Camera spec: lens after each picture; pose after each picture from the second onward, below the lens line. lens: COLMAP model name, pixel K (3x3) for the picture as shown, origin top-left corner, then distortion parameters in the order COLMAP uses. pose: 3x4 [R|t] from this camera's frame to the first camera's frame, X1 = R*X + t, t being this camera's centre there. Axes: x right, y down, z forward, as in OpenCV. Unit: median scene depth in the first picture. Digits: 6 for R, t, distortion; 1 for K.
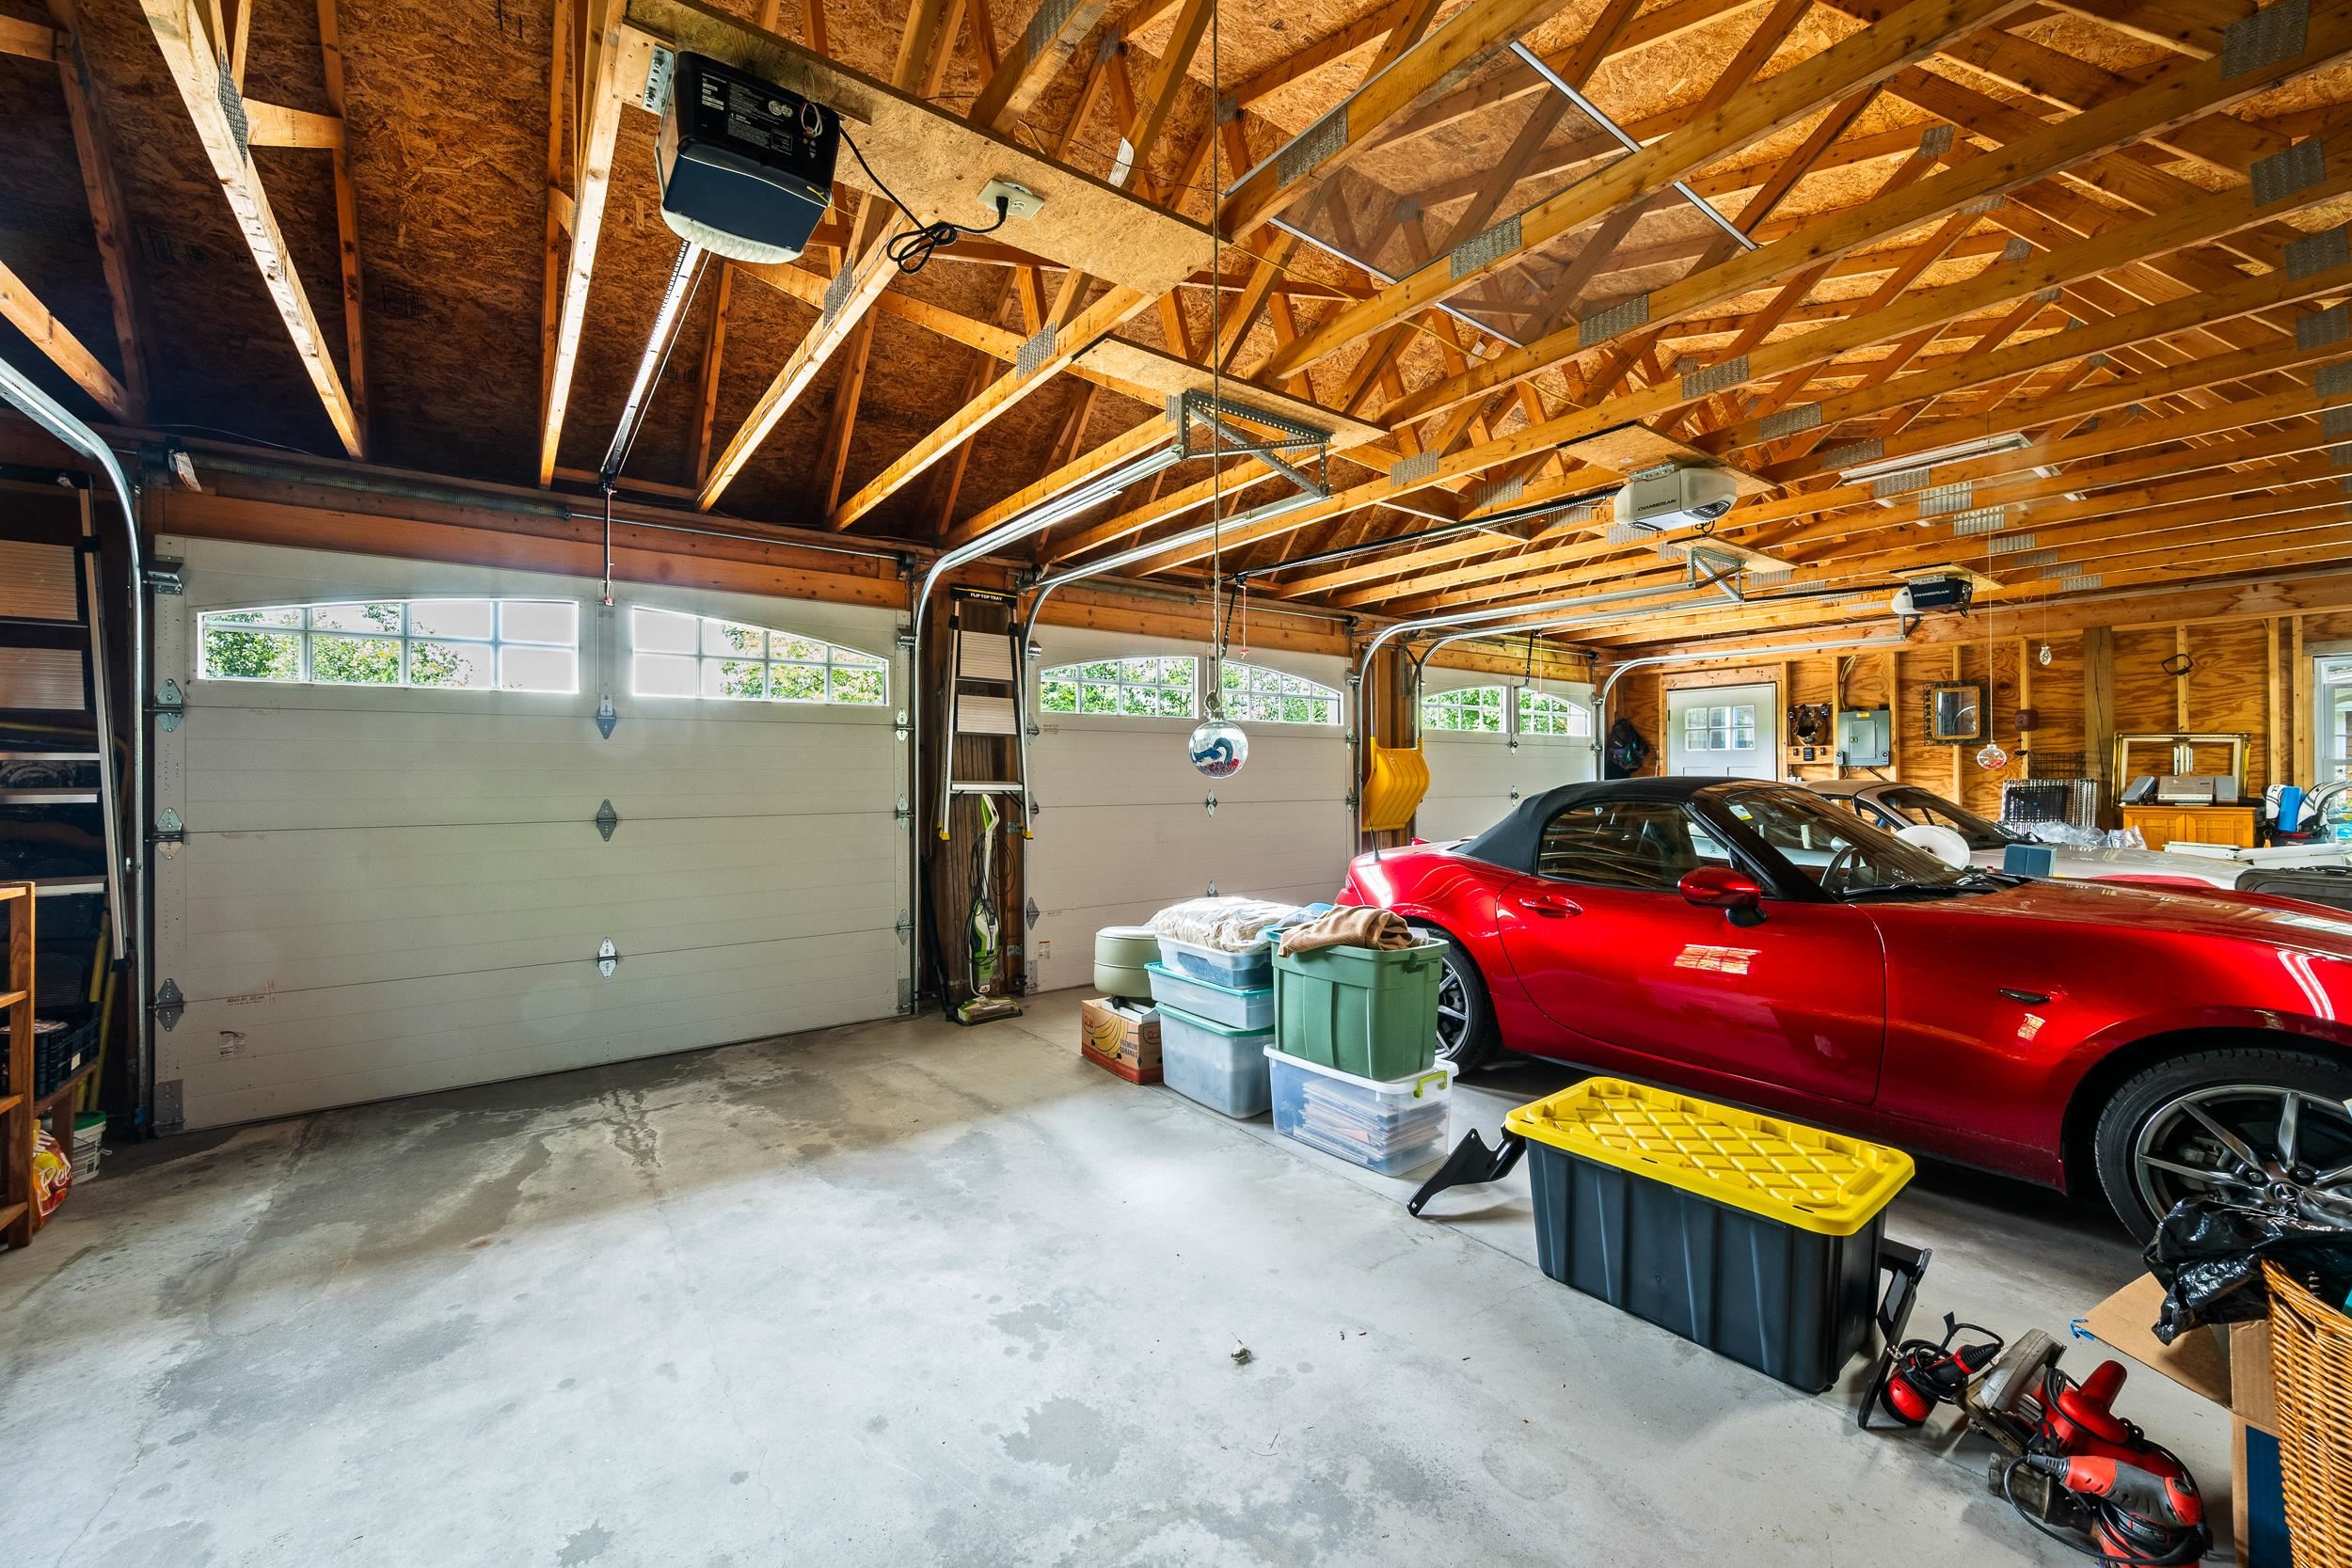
lens RADIAL K [[930.6, 0, 1182.5], [0, 930.6, 755.5], [0, 0, 1]] dist [-0.001004, -0.000098]
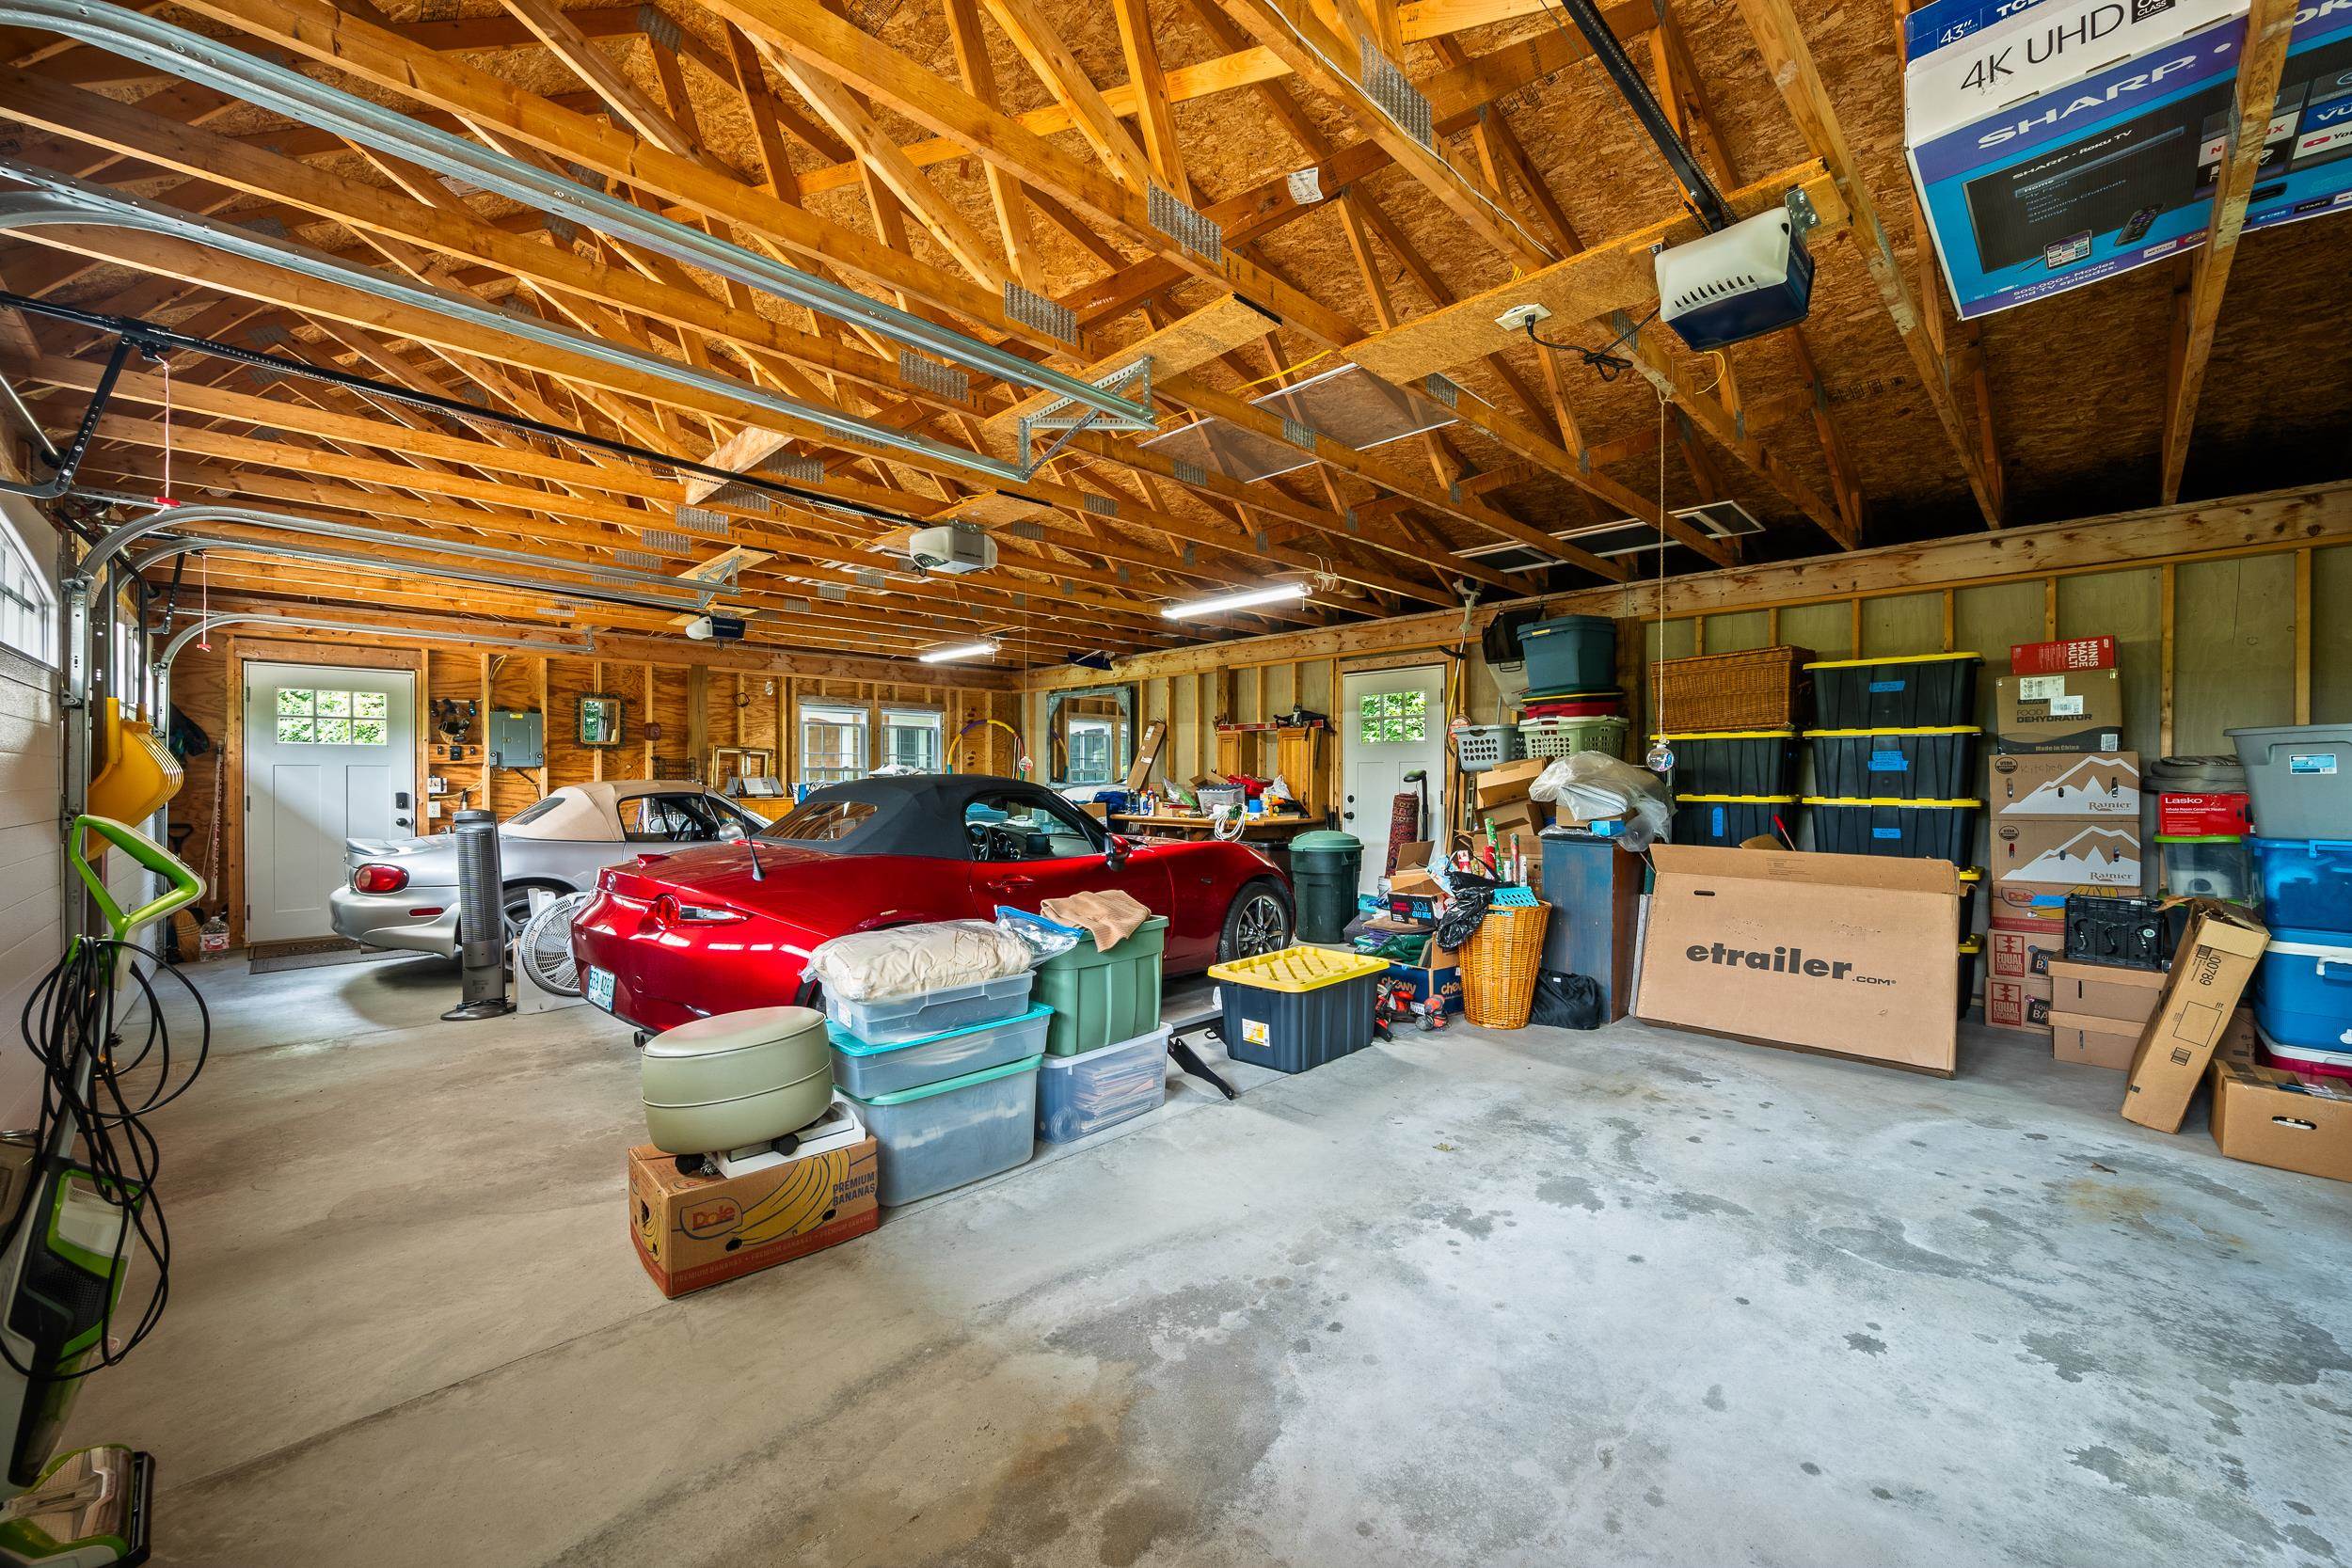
lens RADIAL K [[930.6, 0, 1182.5], [0, 930.6, 755.5], [0, 0, 1]] dist [-0.001004, -0.000098]
pose [[-0.146649, 0.027227, 0.988814, -0.468201], [-0.020342, 0.999327, -0.030533, 0.019309], [-0.988979, -0.024592, -0.145996, 0.556312]]
